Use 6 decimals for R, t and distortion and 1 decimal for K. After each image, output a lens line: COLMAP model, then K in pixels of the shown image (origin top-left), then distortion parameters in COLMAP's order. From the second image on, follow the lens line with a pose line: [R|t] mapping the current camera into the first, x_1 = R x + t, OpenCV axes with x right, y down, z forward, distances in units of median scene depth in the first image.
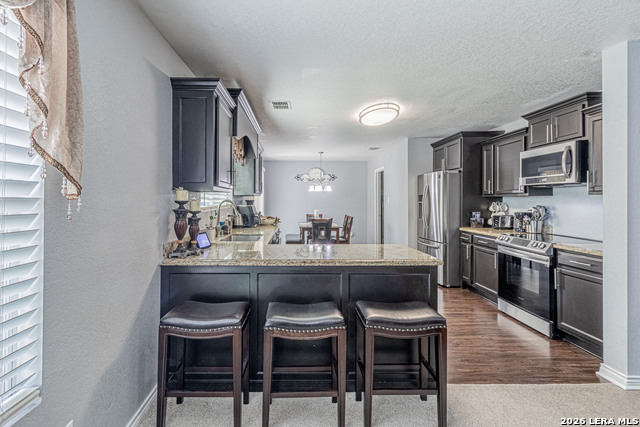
lens RADIAL K [[308.4, 0, 302.4], [0, 308.4, 199.7], [0, 0, 1]] dist [-0.000148, 0.000238]
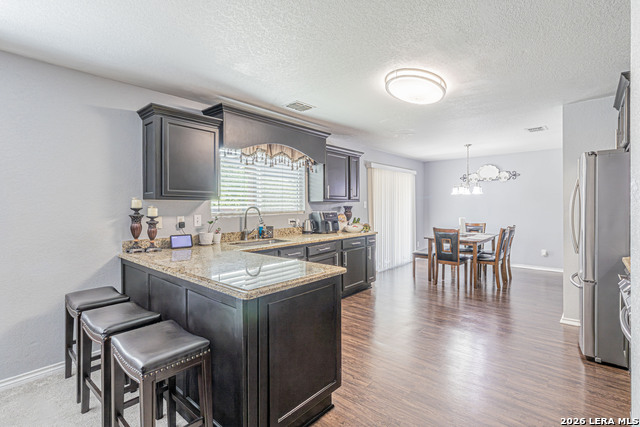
lens RADIAL K [[299.5, 0, 323.8], [0, 299.5, 209.6], [0, 0, 1]] dist [0.009917, -0.000725]
pose [[0.746677, -0.000763, -0.665187, 0.333984], [0.009031, 0.999919, 0.008991, 0.002033], [0.665126, -0.012720, 0.746623, 0.197878]]
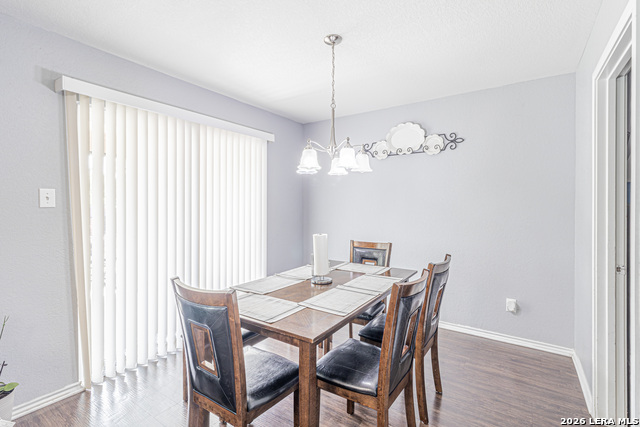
lens RADIAL K [[299.5, 0, 316.6], [0, 299.5, 210.0], [0, 0, 1]] dist [0.009917, -0.000725]
pose [[0.817500, 0.004149, -0.575913, 0.240523], [0.006202, 0.999853, 0.016007, 0.005601], [0.575895, -0.016657, 0.817354, 0.846881]]
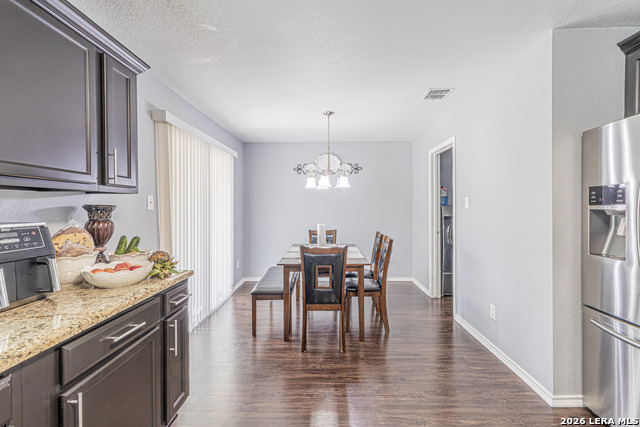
lens RADIAL K [[299.5, 0, 320.1], [0, 299.5, 208.7], [0, 0, 1]] dist [0.009917, -0.000725]
pose [[0.998913, -0.009353, -0.045666, 0.075761], [0.009697, 0.999926, 0.007308, 0.003840], [0.045594, -0.007742, 0.998930, 0.556892]]
